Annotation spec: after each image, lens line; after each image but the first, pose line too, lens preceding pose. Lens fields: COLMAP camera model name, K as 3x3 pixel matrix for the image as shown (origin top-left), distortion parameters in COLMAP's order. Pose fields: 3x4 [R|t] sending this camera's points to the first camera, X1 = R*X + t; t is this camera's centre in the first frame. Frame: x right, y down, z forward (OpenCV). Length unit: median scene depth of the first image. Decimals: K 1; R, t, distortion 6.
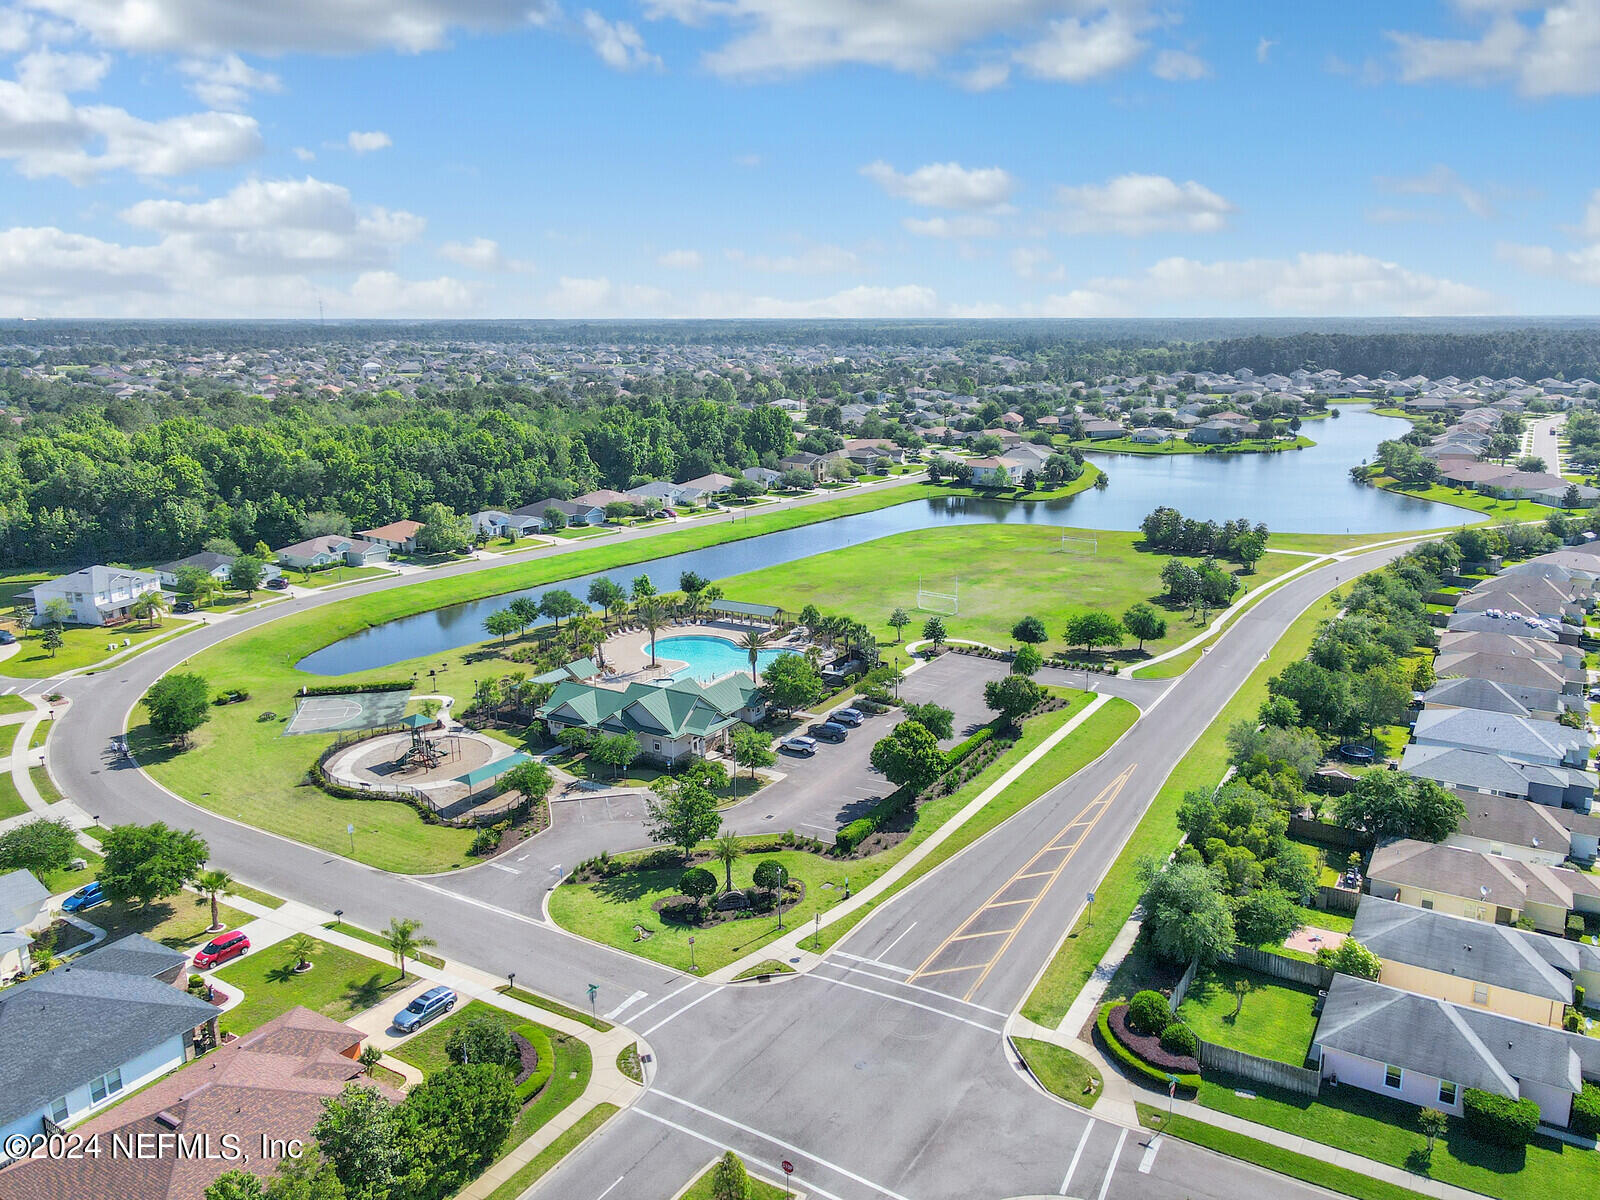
lens RADIAL K [[1141.2, 0, 810.8], [0, 1141.2, 602.0], [0, 0, 1]] dist [-0.004204, 0.005742]
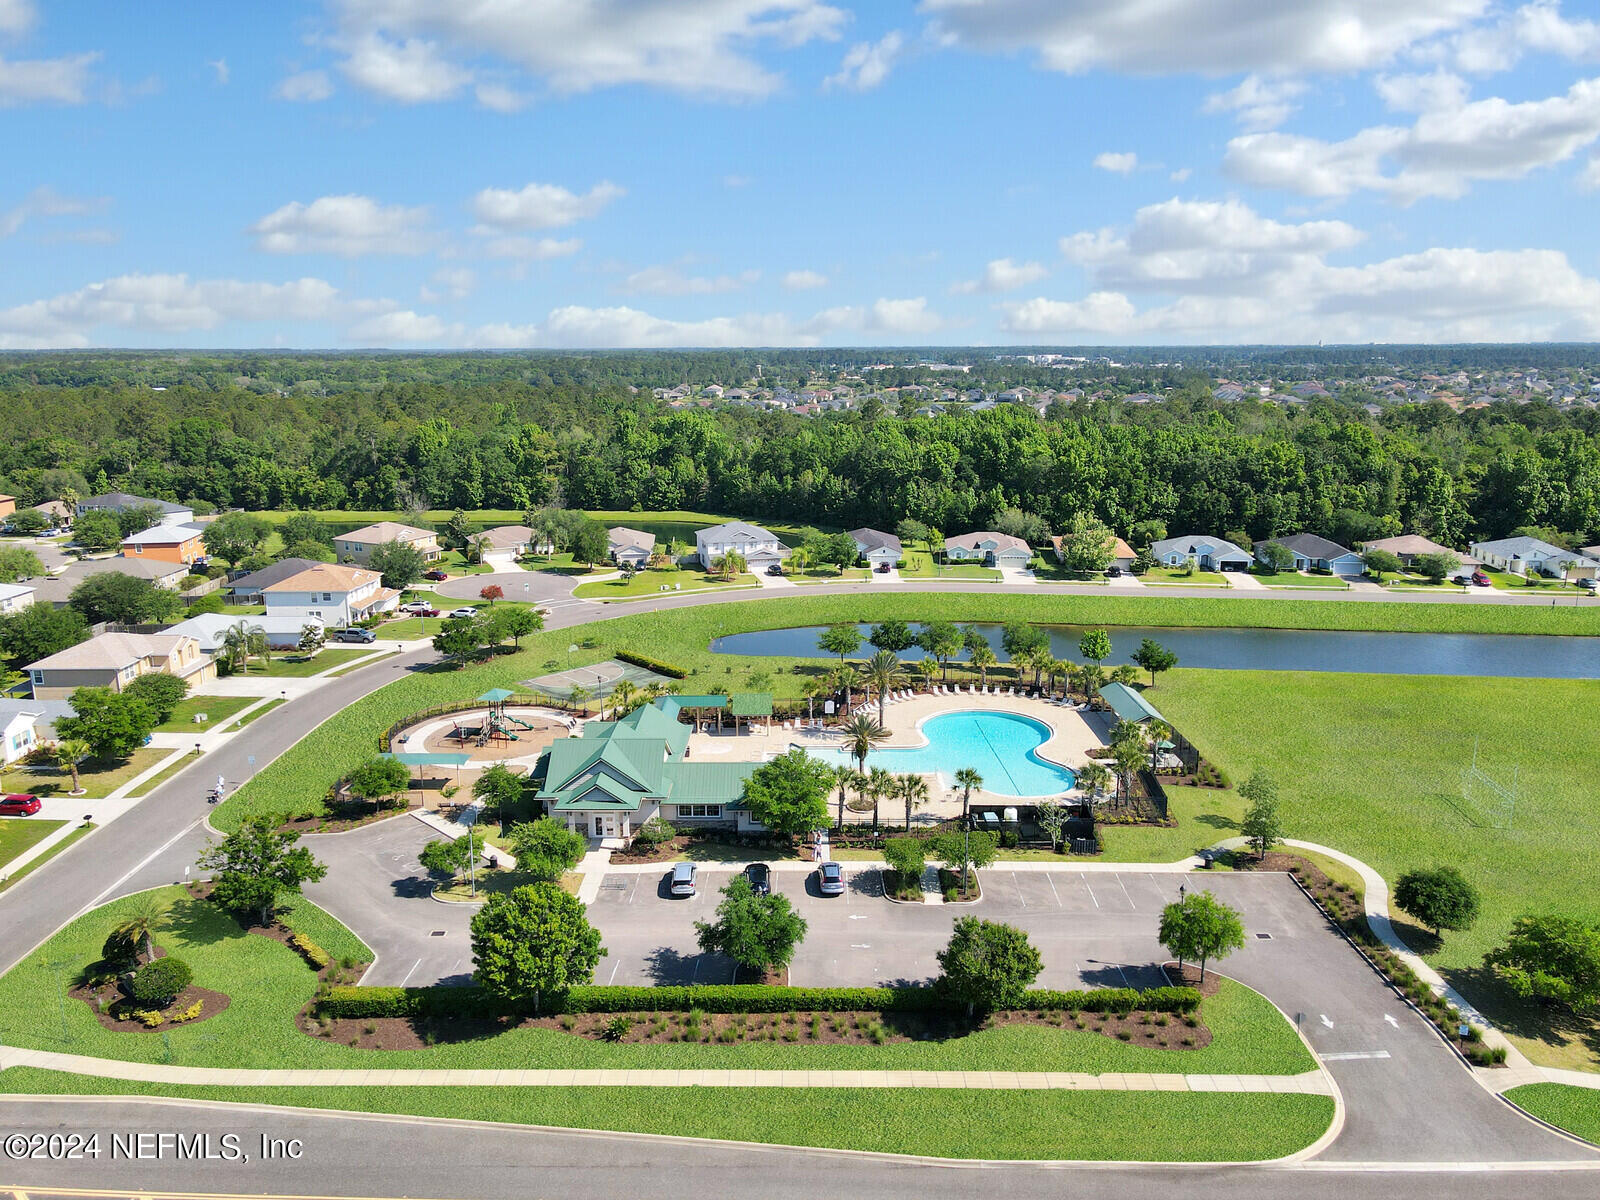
lens RADIAL K [[1141.2, 0, 810.8], [0, 1141.2, 602.0], [0, 0, 1]] dist [-0.004204, 0.005742]
pose [[0.526172, 0.185984, -0.829791, 0.467499], [-0.202756, 0.975086, 0.089981, -0.090192], [0.825853, 0.120900, 0.550772, 0.576005]]
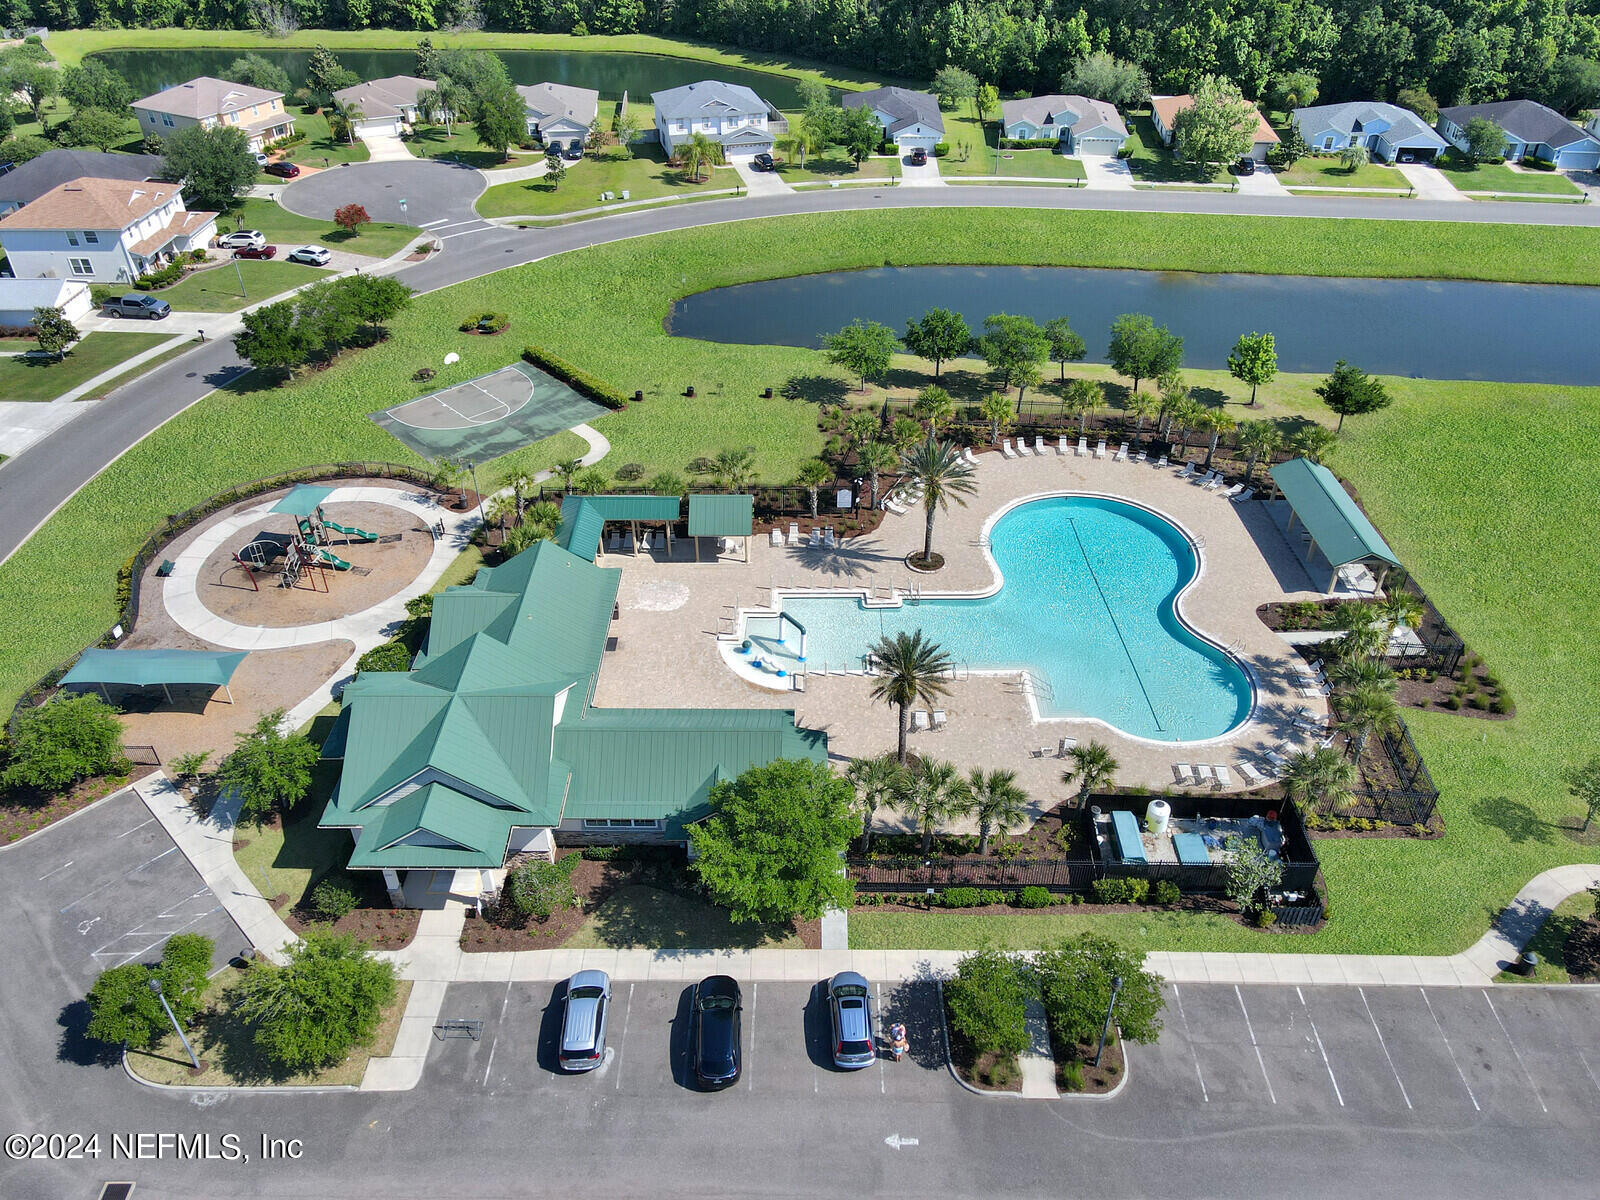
lens RADIAL K [[1155.4, 0, 800.0], [0, 1155.4, 600.0], [0, 0, 1]] dist [0.023328, -0.004129]
pose [[0.517716, 0.508704, -0.687889, 0.181437], [-0.206991, 0.854618, 0.476218, -0.154283], [0.830136, -0.104159, 0.547746, 0.738744]]
